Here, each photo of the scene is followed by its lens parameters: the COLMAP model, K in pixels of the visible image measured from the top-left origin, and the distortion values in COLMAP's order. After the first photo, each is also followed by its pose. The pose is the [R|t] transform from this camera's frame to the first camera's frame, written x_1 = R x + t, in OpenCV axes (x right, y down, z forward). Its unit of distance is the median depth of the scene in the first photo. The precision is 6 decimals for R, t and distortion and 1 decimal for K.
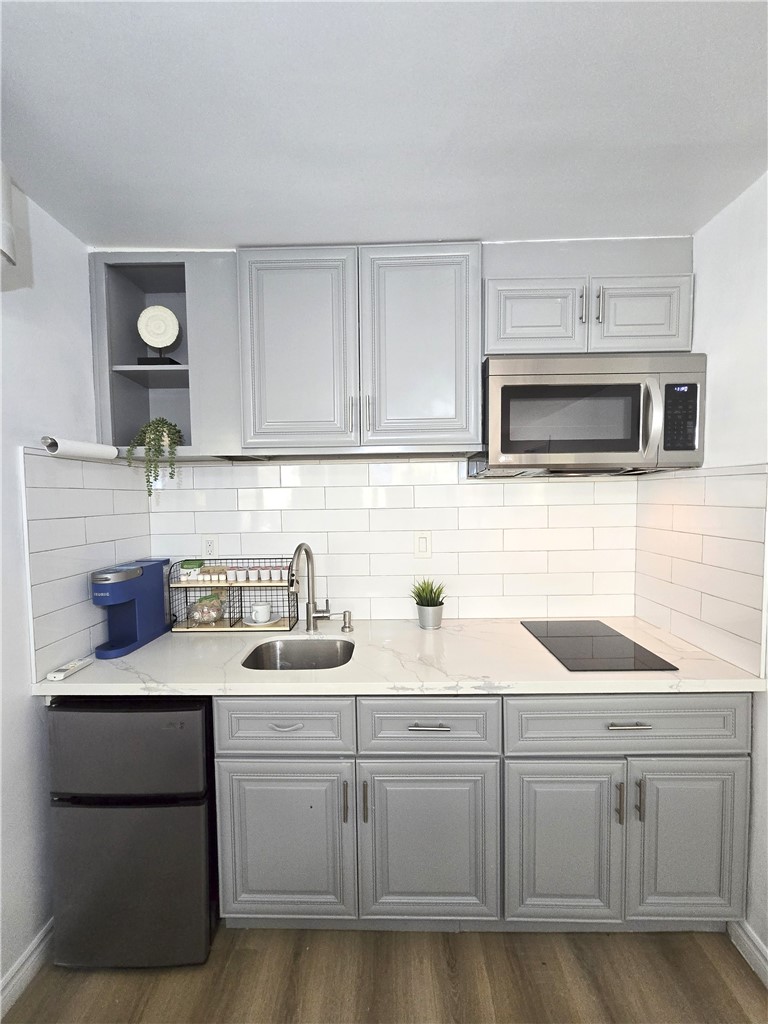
lens RADIAL K [[408.2, 0, 384.0], [0, 408.2, 512.0], [0, 0, 1]] dist [-0.000440, -0.000012]
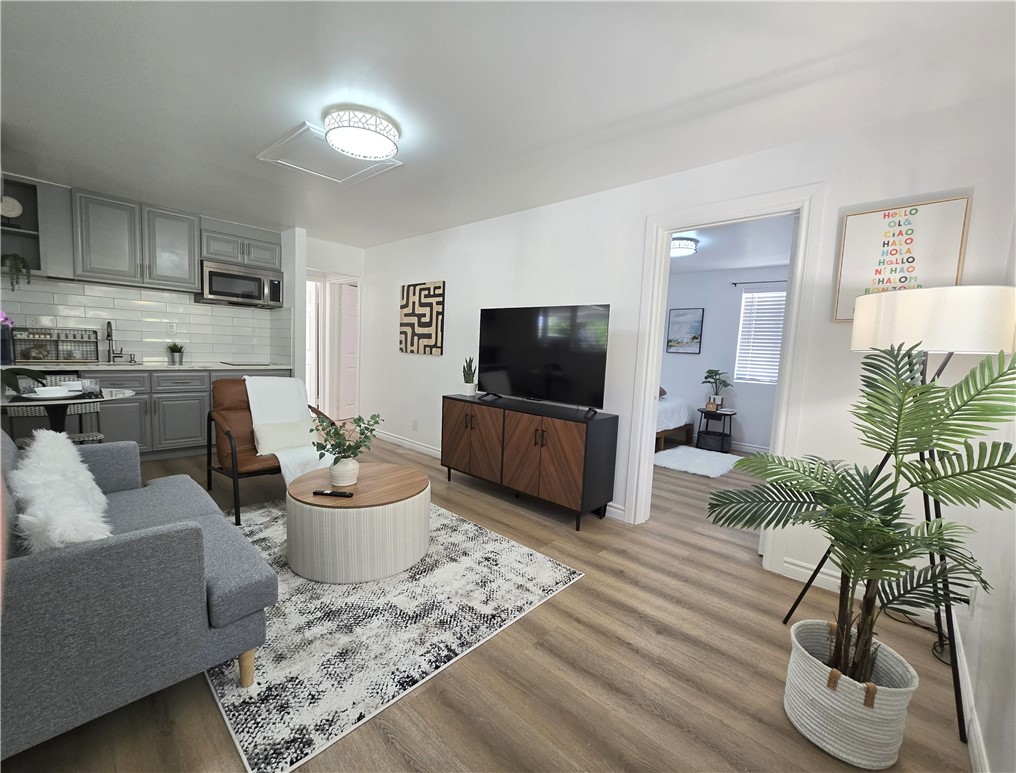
lens RADIAL K [[423.2, 0, 504.6], [0, 423.2, 389.9], [0, 0, 1]] dist [-0.001071, -0.000178]
pose [[0.662488, -0.025678, 0.748632, -0.554582], [-0.020523, 0.998415, 0.052407, 0.313783], [-0.748791, -0.050084, 0.660911, -2.444228]]
